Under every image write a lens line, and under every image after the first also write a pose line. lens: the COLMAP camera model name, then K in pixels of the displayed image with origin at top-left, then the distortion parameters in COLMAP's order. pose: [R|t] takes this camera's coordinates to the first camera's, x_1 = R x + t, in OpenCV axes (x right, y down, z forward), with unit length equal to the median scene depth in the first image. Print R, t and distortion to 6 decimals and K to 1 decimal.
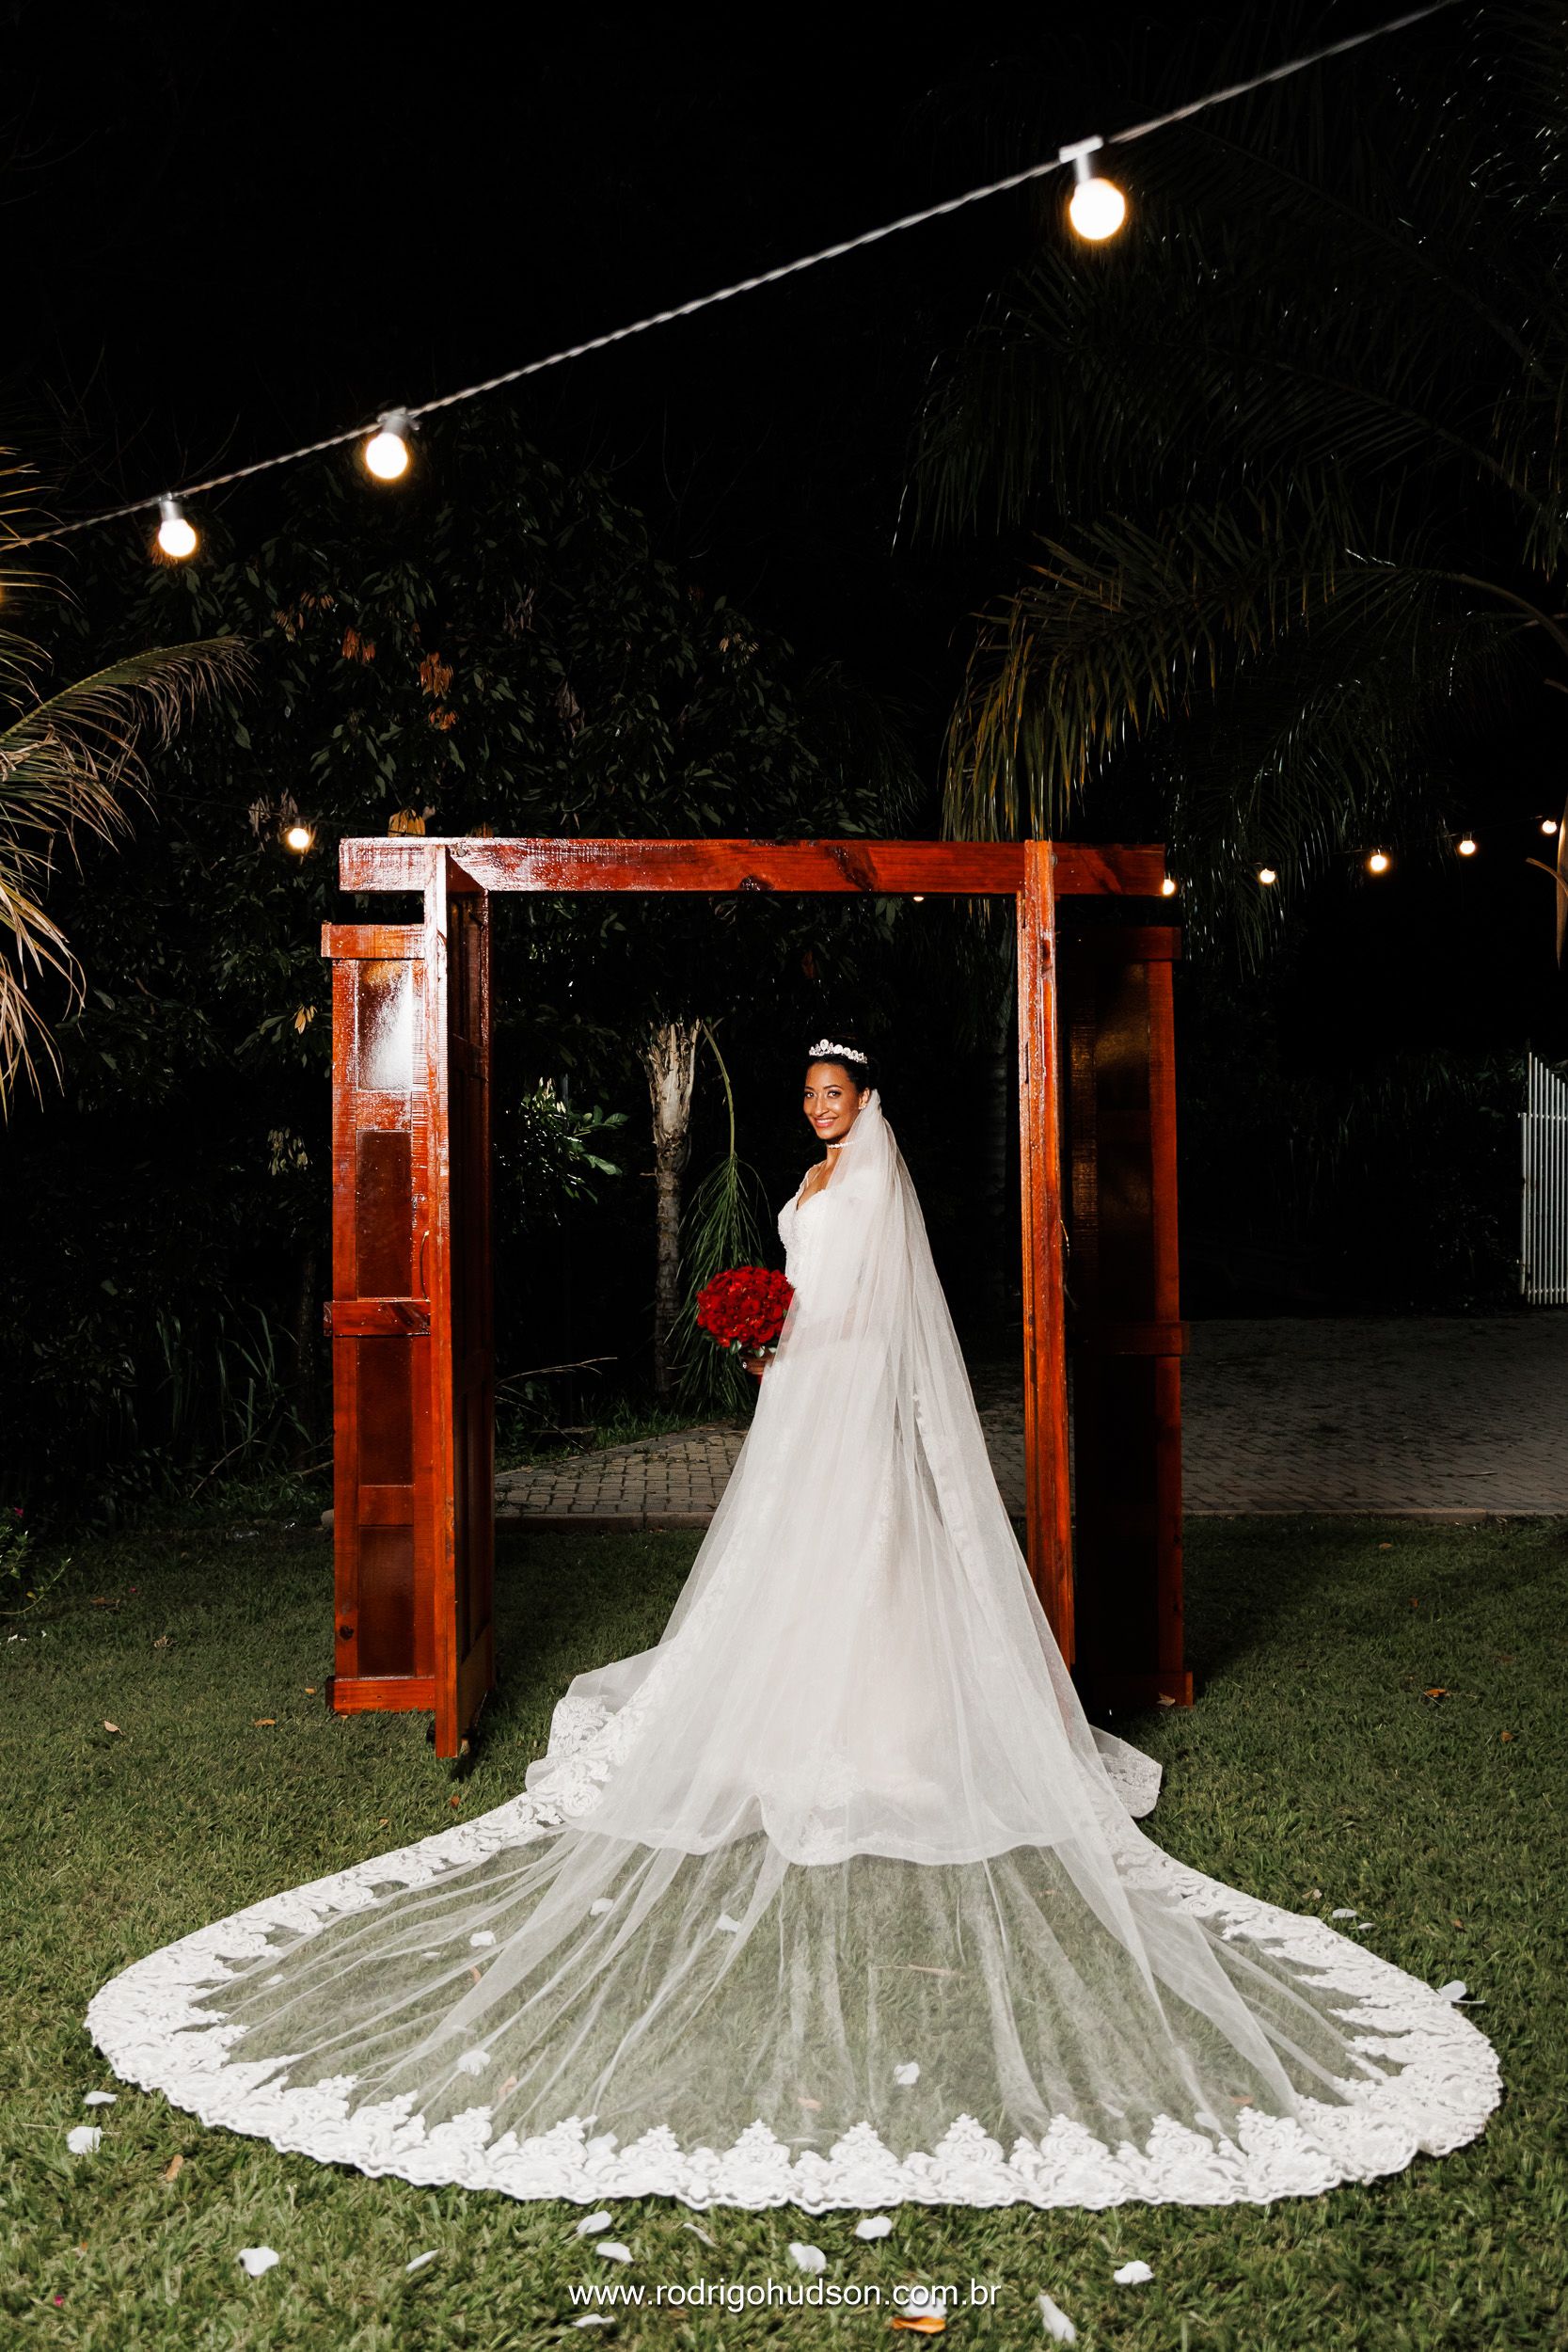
lens RADIAL K [[2086.6, 0, 784.1], [0, 2086.6, 1160.1], [0, 0, 1]] dist [-0.048076, 0.030178]
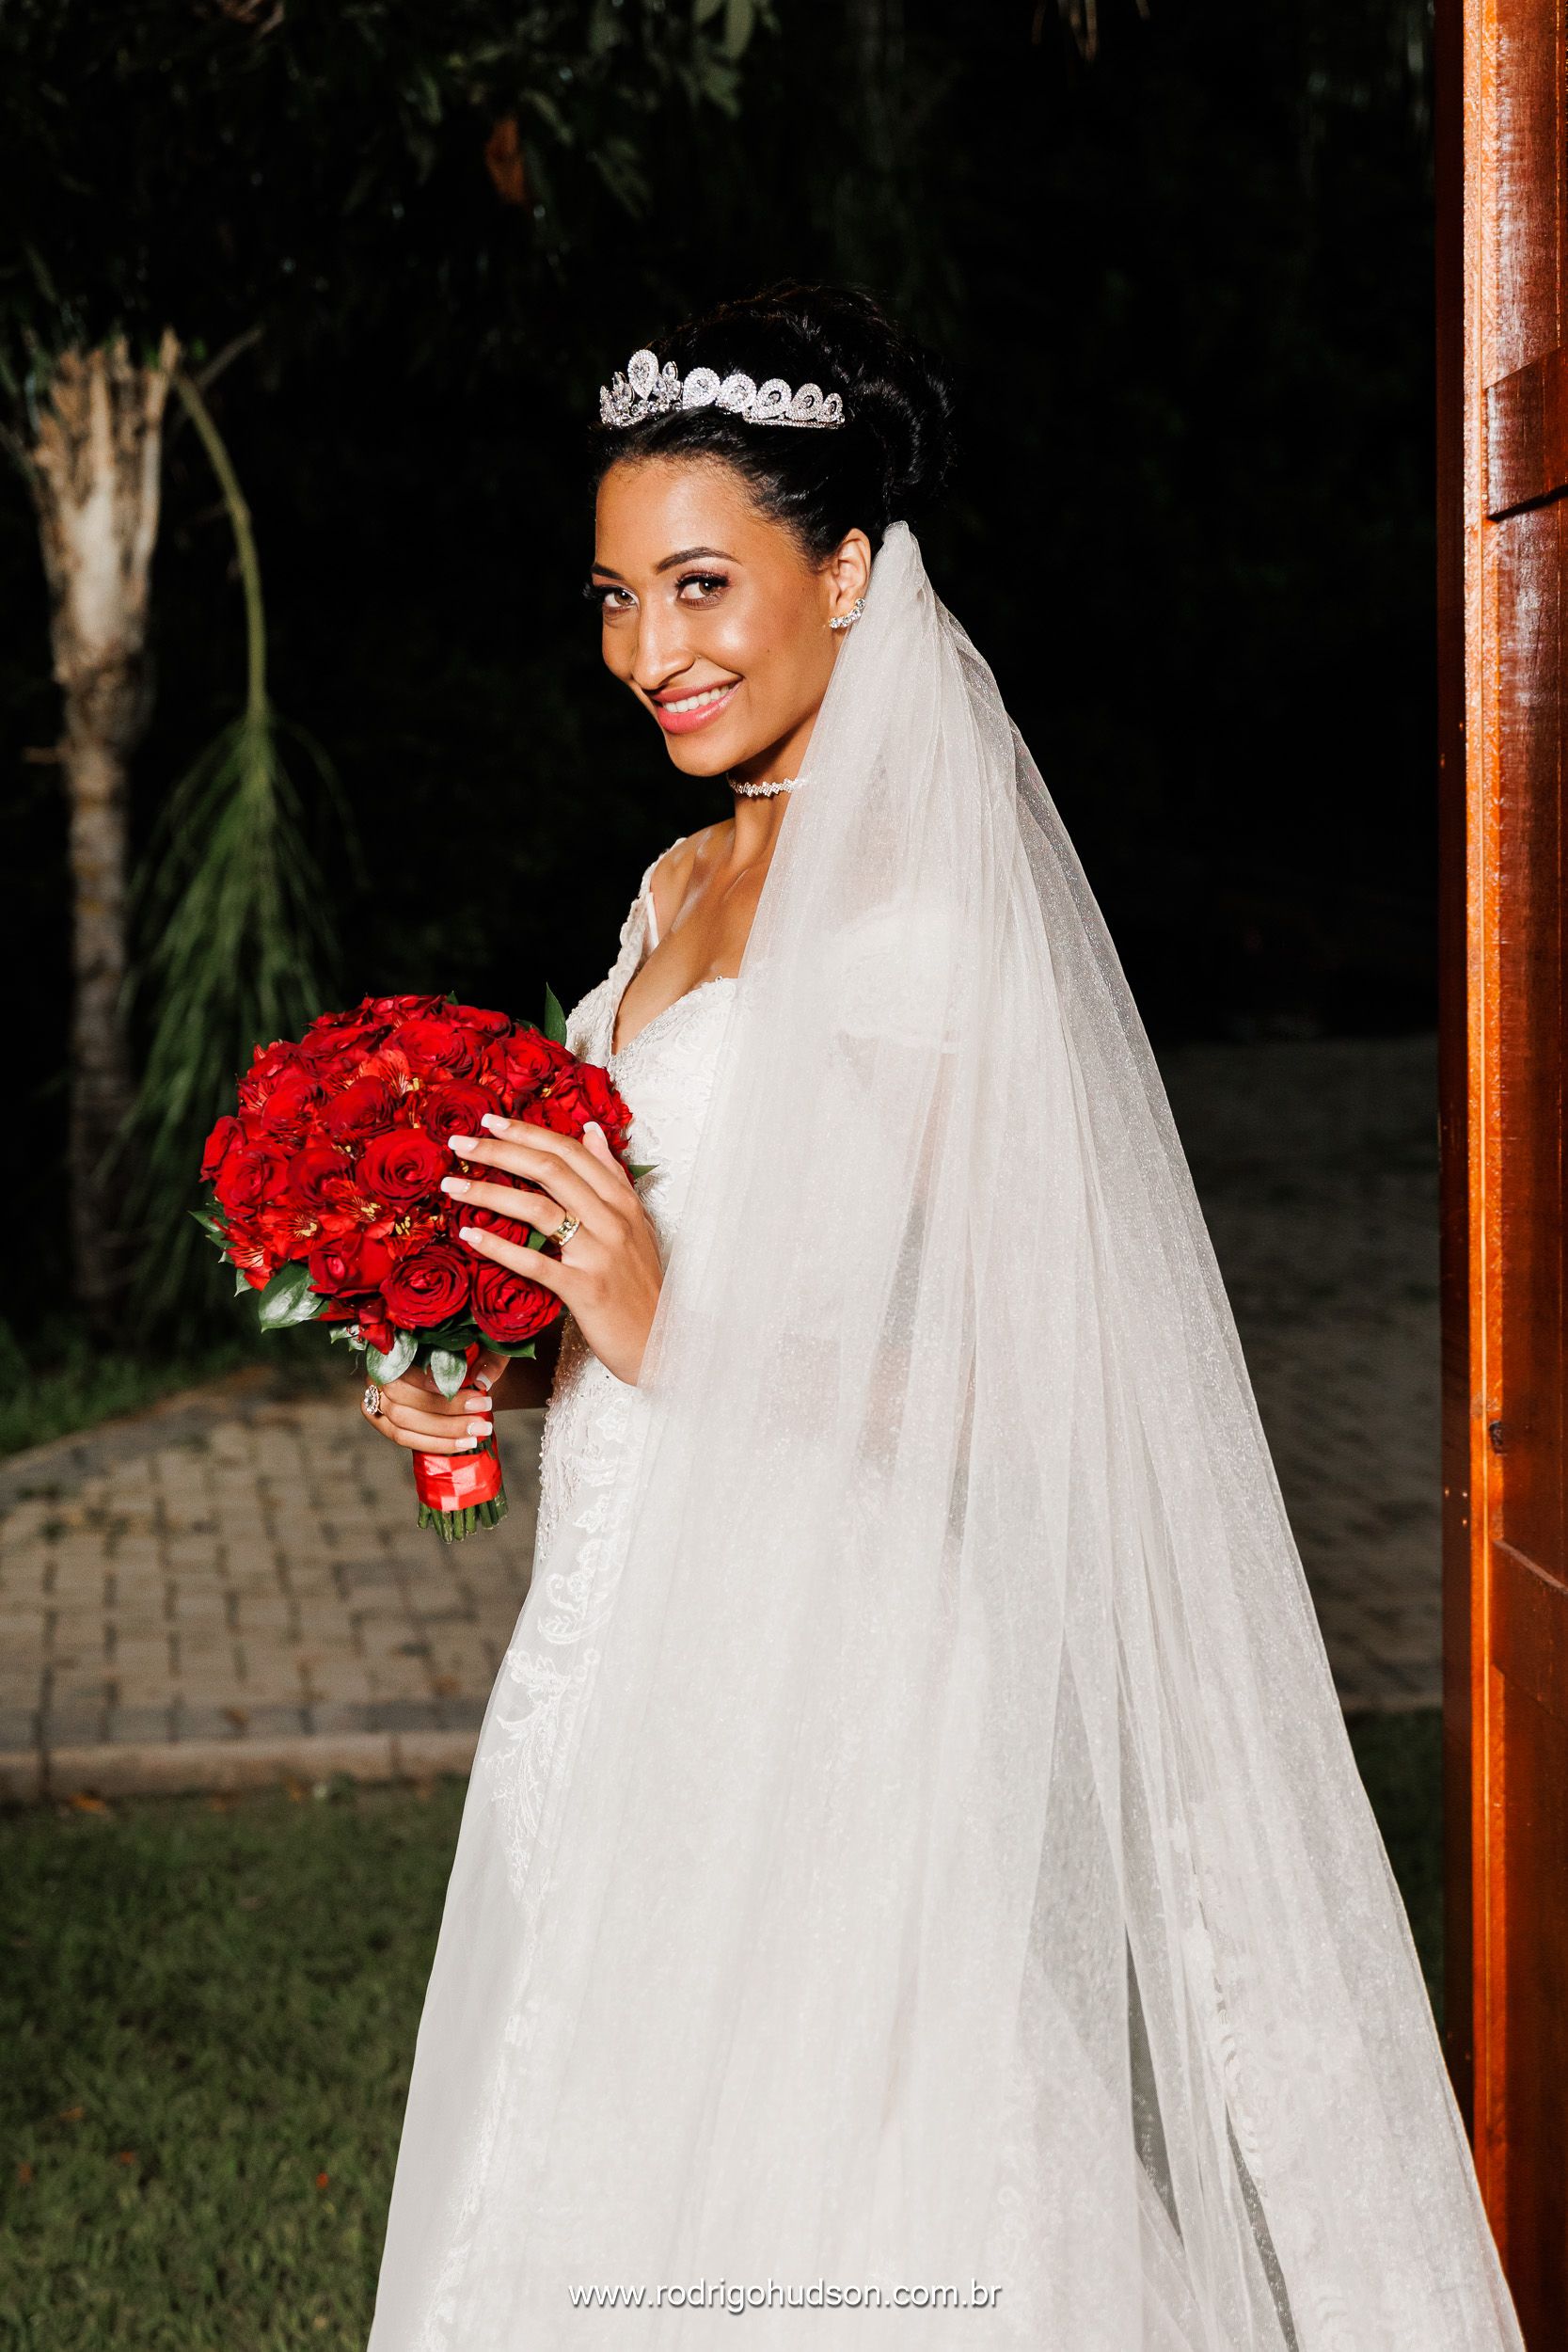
lens RADIAL K [[4071.4, 0, 767.2], [0, 4071.4, 1157.9], [0, 0, 1]] dist [0.263896, 0.000000]
pose [[0.994226, -0.007607, 0.107037, -0.029847], [-0.004723, 0.993416, 0.114465, -0.017519], [-0.107203, -0.114310, 0.987644, 0.469404]]
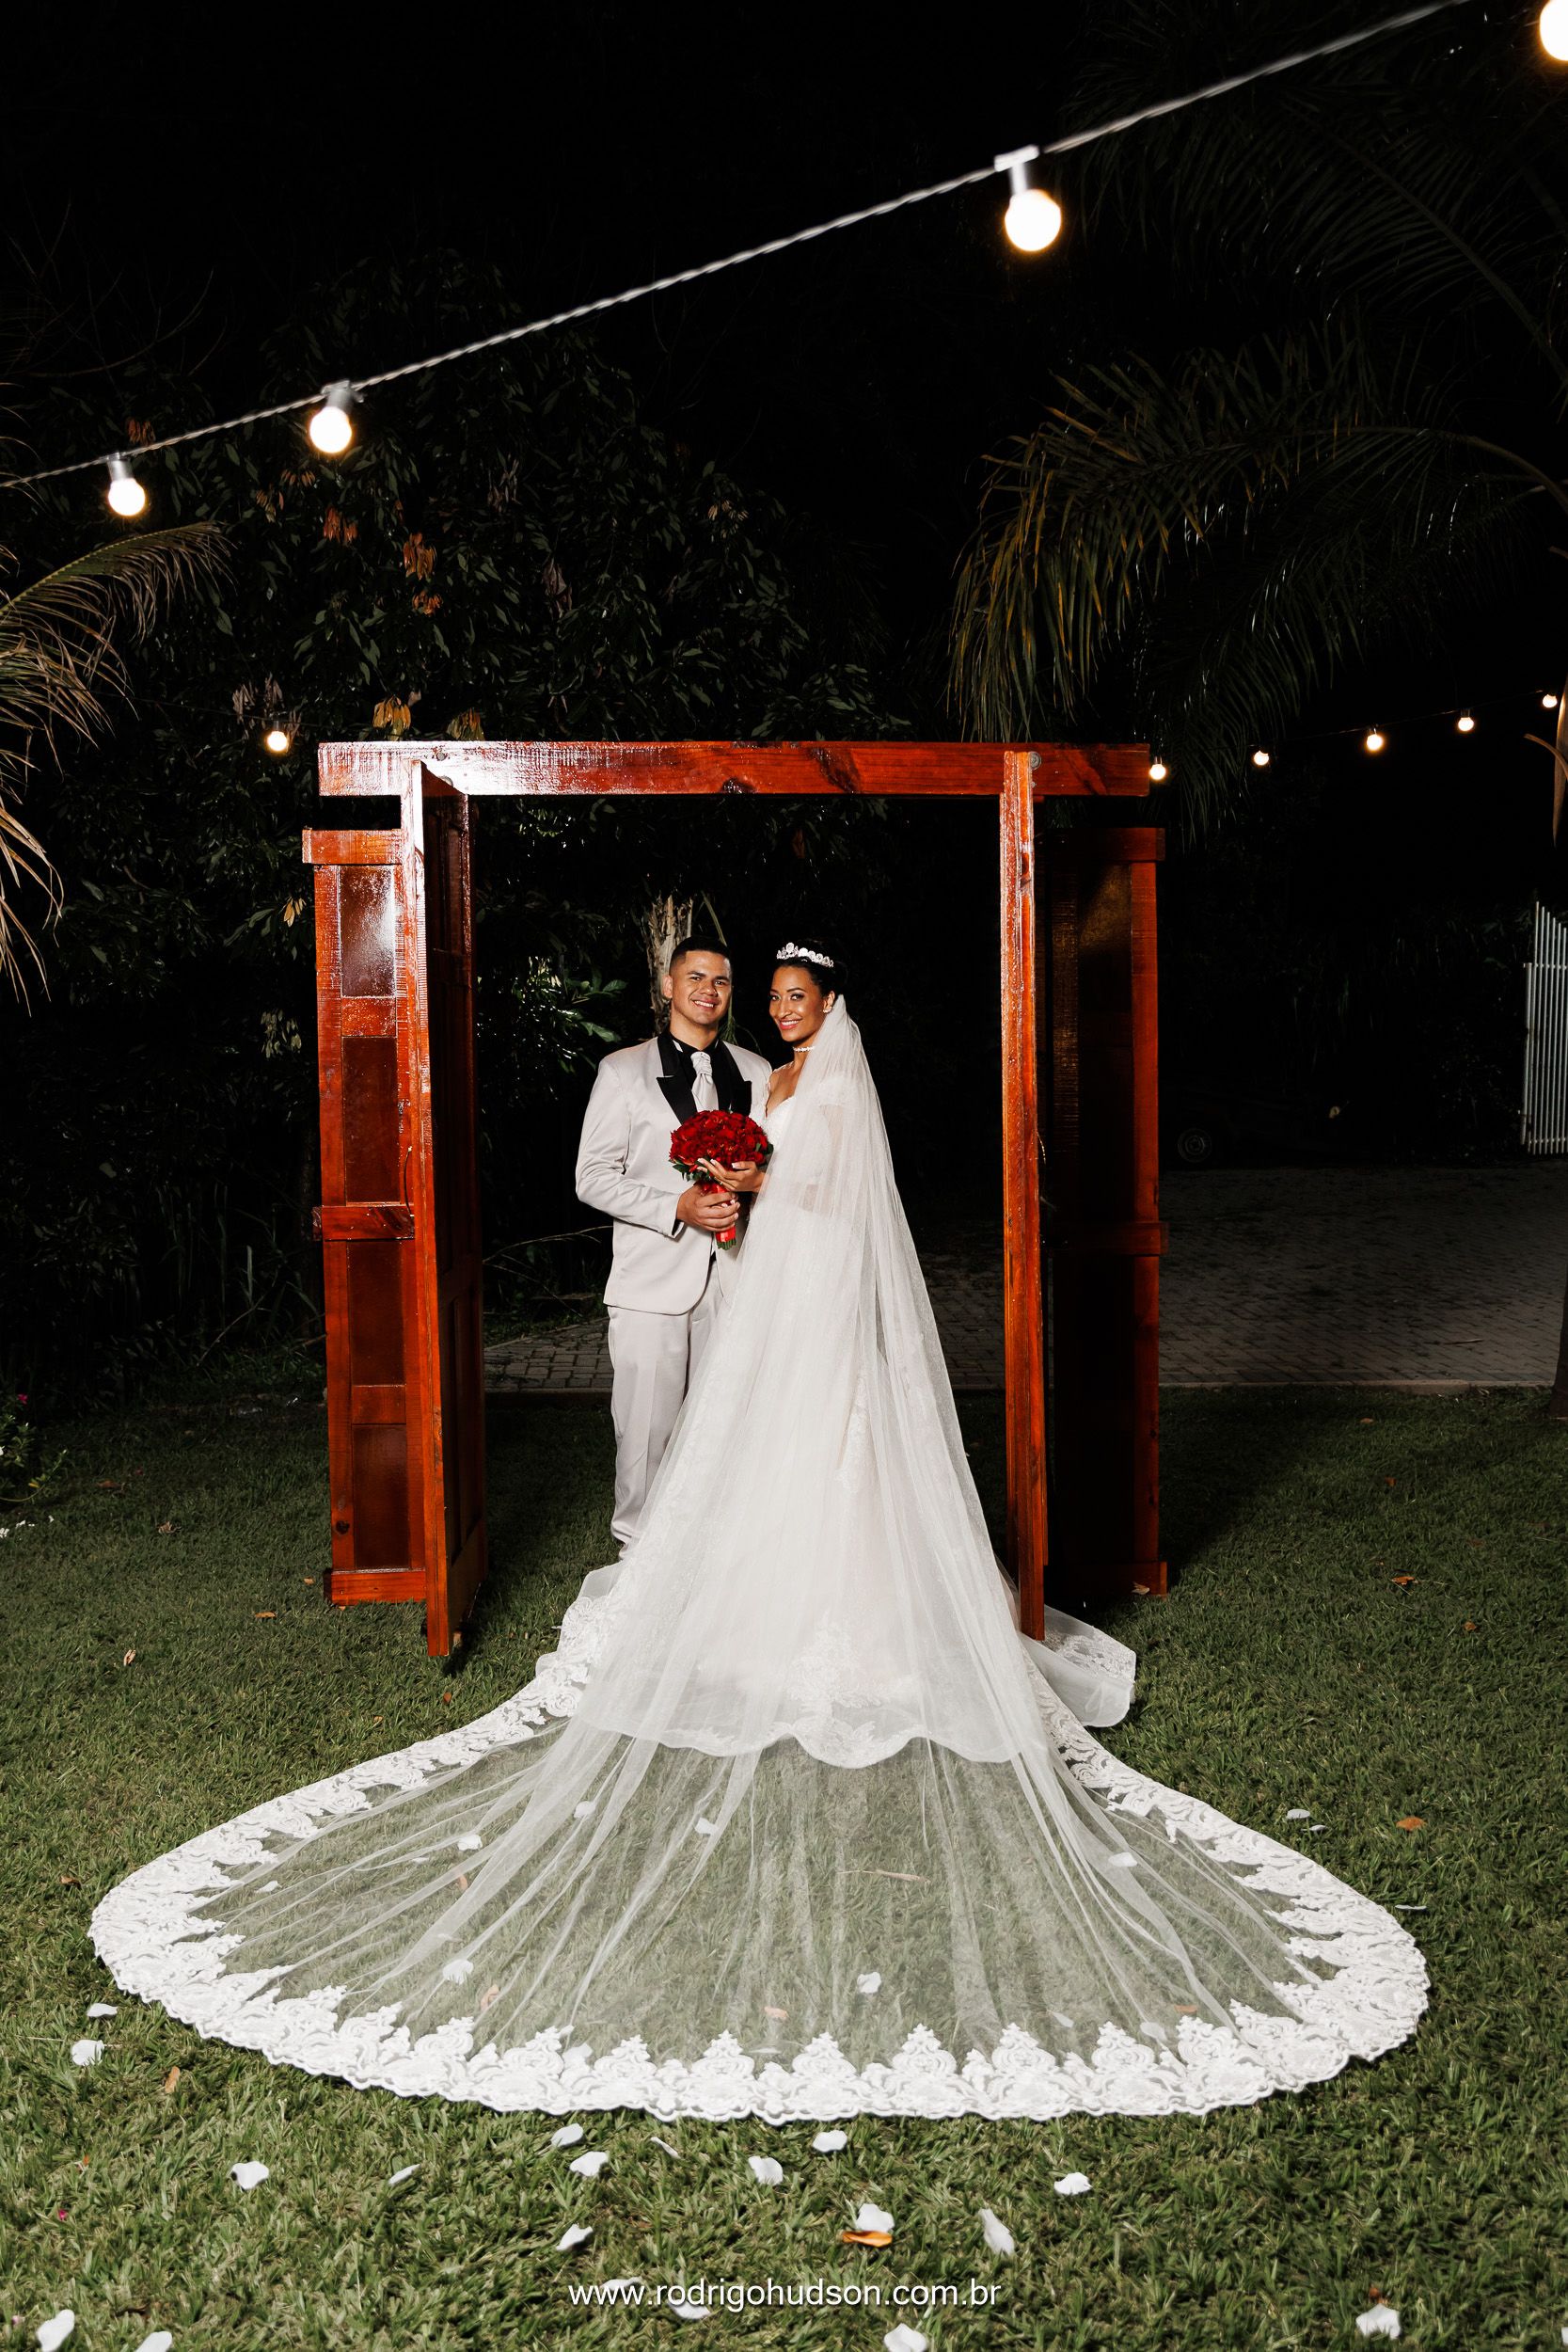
lens RADIAL K [[2081.9, 0, 791.7], [0, 2081.9, 1189.5], [0, 0, 1]] dist [-0.038184, 0.021645]
pose [[0.999995, -0.003014, -0.001027, 0.012896], [0.003096, 0.995727, 0.092294, -0.033079], [0.000744, -0.092297, 0.995731, -0.006409]]
